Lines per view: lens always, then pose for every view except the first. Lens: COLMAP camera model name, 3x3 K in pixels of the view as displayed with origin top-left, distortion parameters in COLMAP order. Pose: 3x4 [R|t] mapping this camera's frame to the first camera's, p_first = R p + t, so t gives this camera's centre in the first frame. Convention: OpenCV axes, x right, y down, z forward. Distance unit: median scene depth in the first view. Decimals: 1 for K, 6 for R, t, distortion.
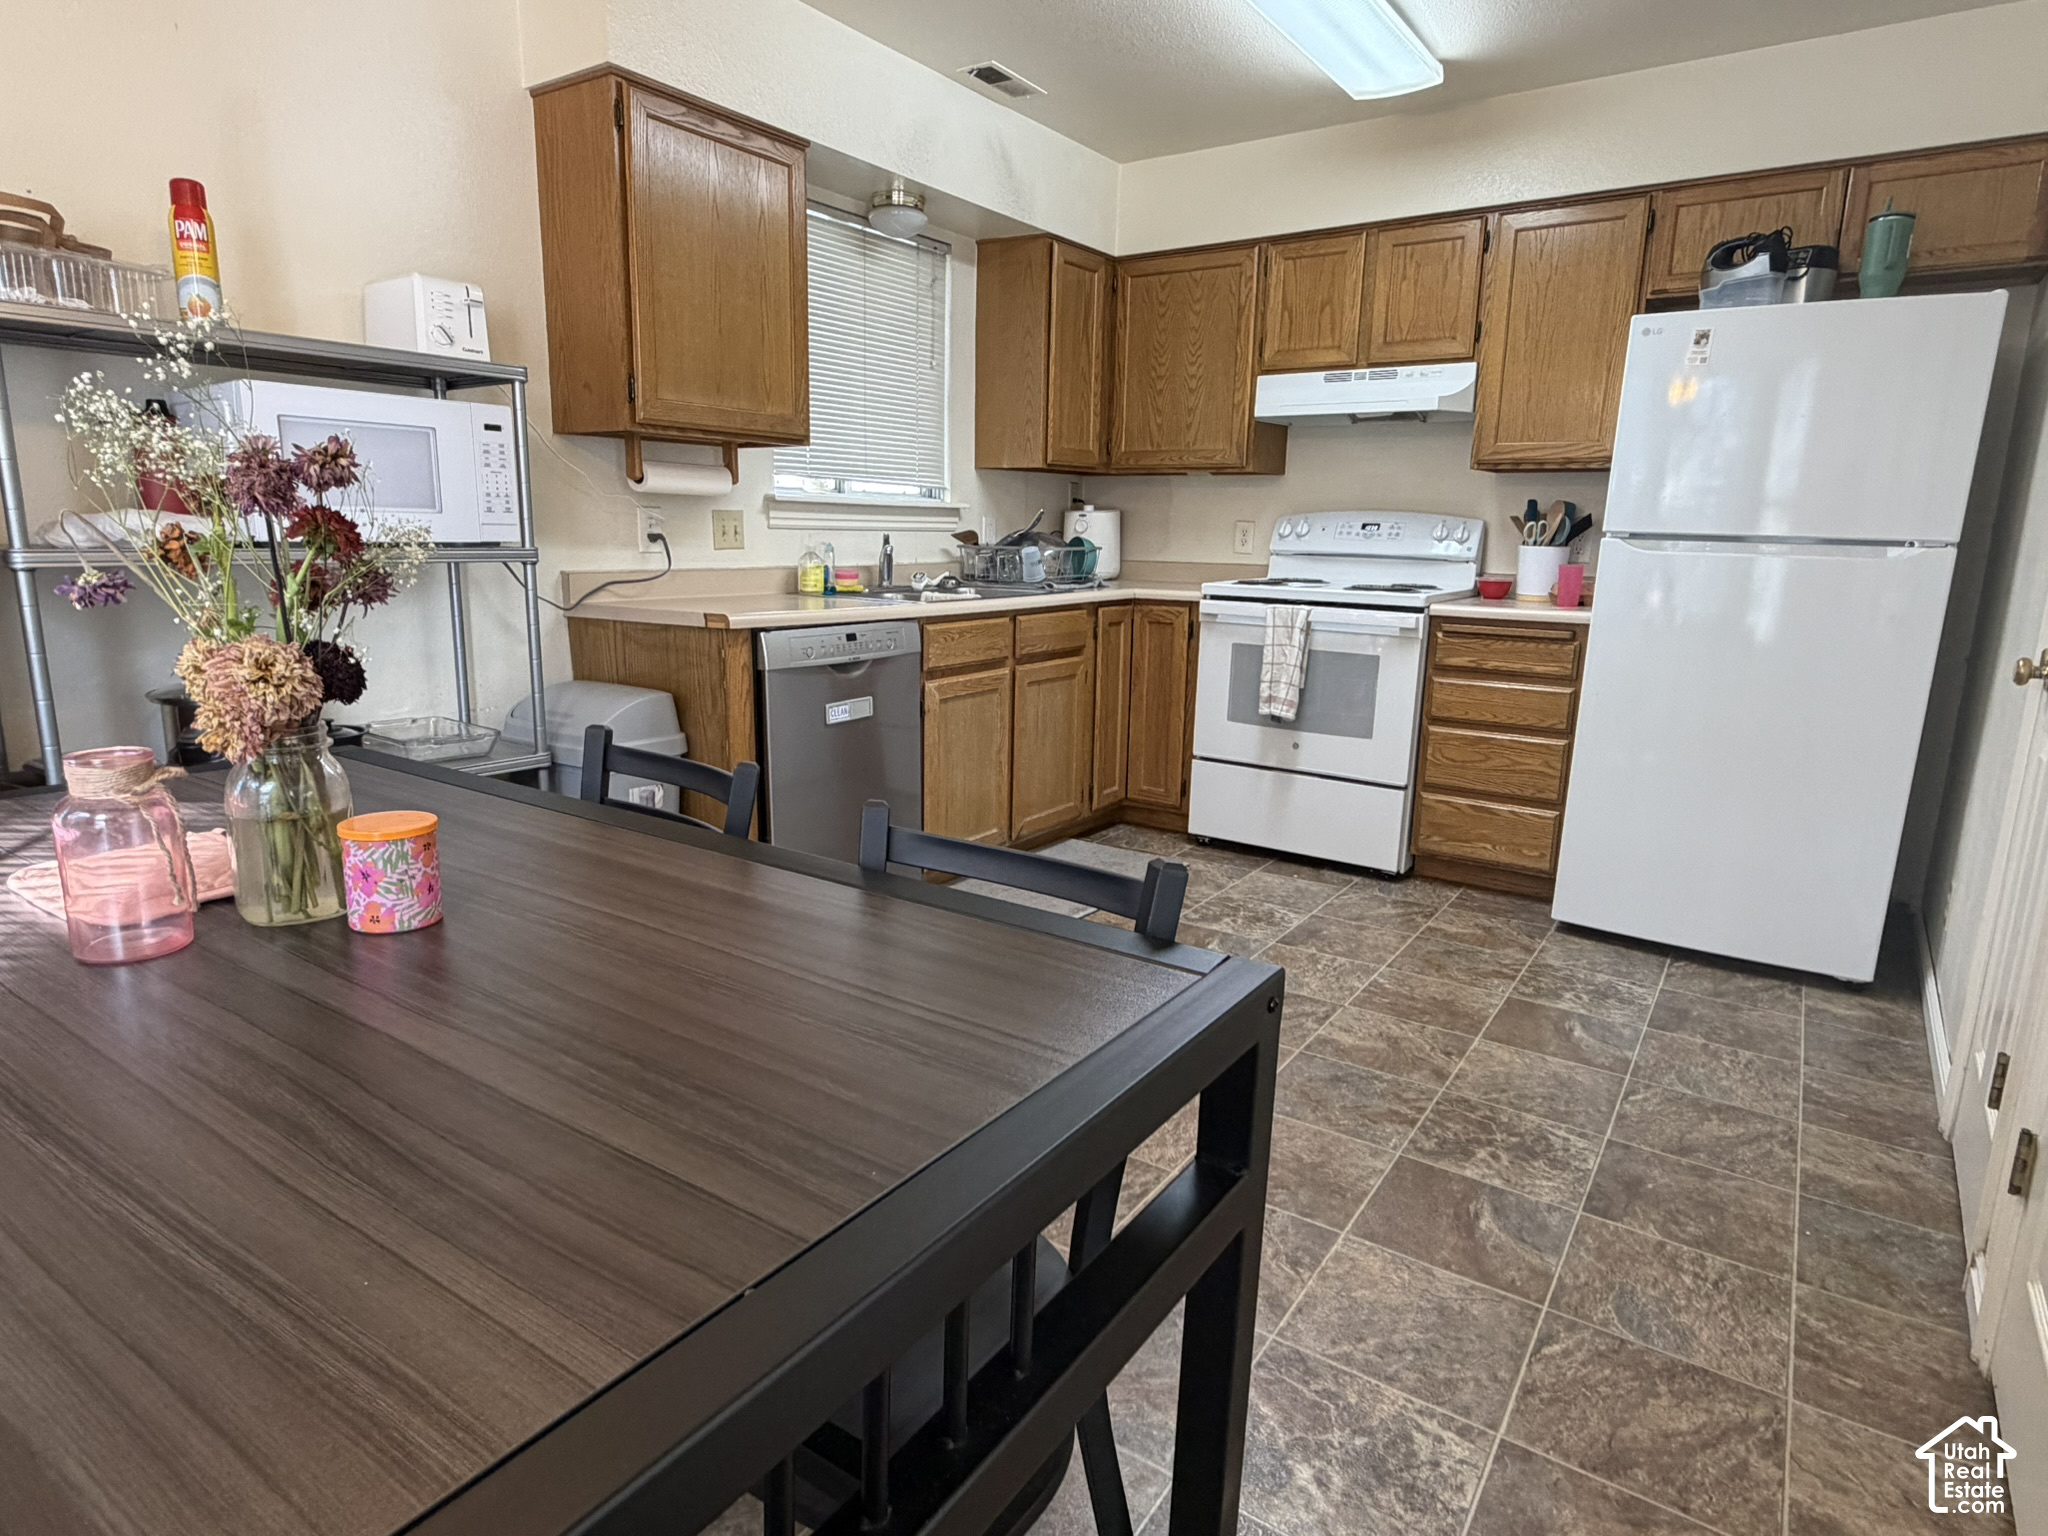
lens RADIAL K [[1133.1, 0, 1007.4], [0, 1133.1, 758.2], [0, 0, 1]] dist [0.001382, -0.000554]
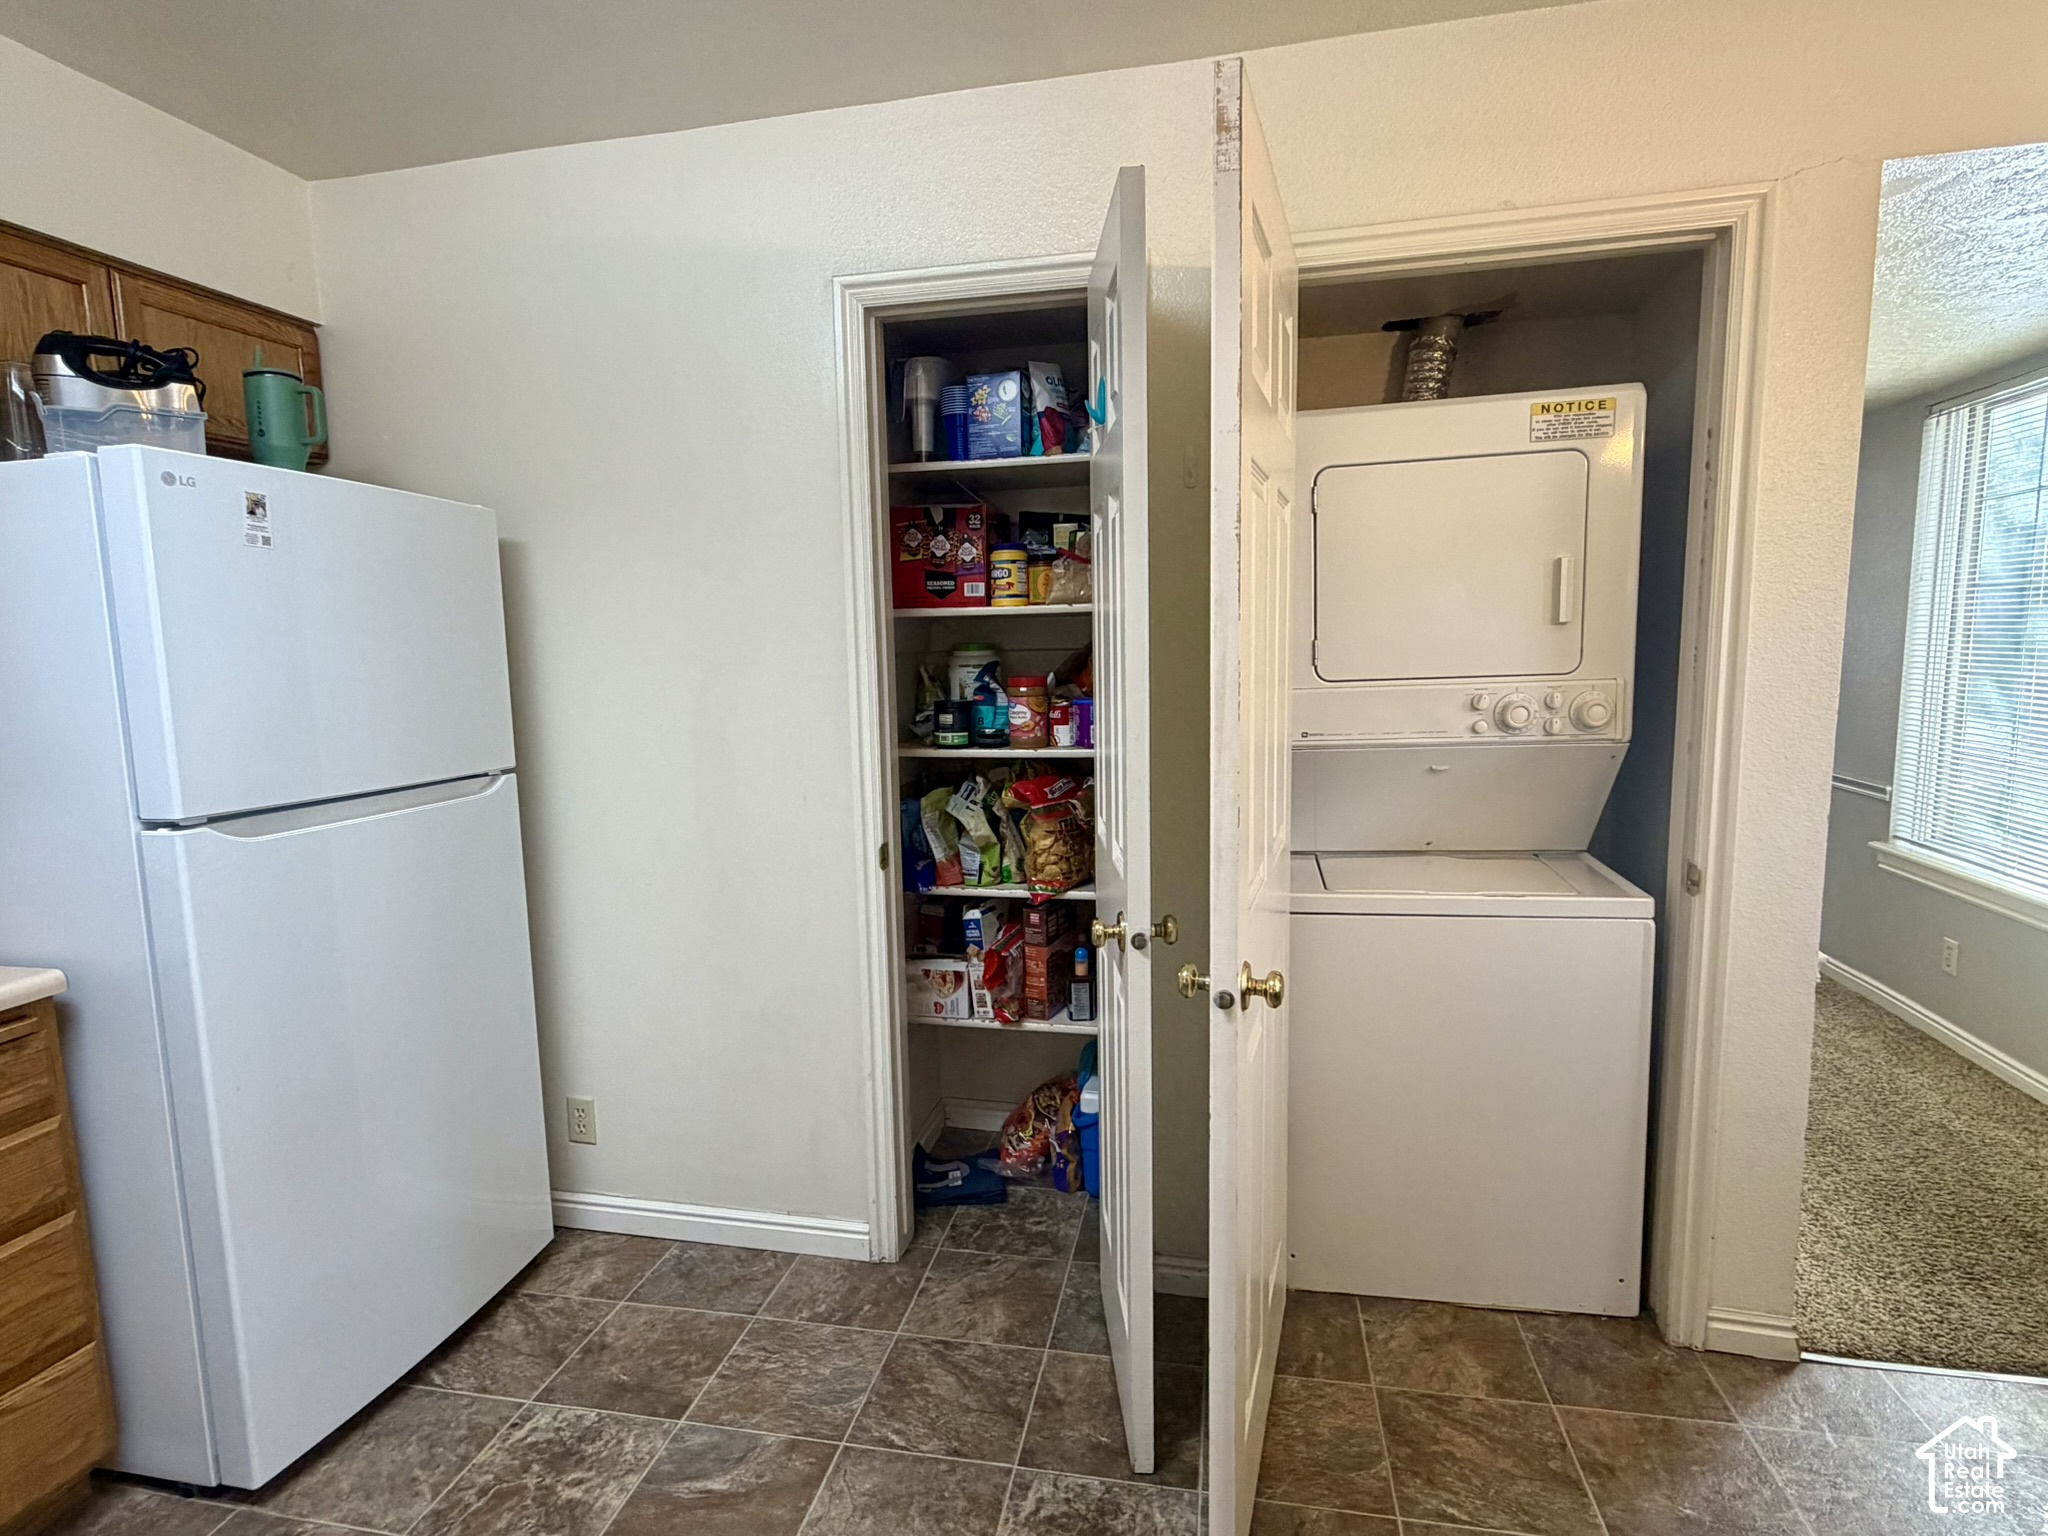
lens RADIAL K [[1080.0, 0, 1018.1], [0, 1080.0, 766.6], [0, 0, 1]] dist [0.001163, -0.000389]
pose [[-0.398549, -0.124099, 0.908712, -0.101669], [0.197127, 0.956056, 0.217022, -0.222732], [-0.895712, 0.265626, -0.356571, 0.697614]]
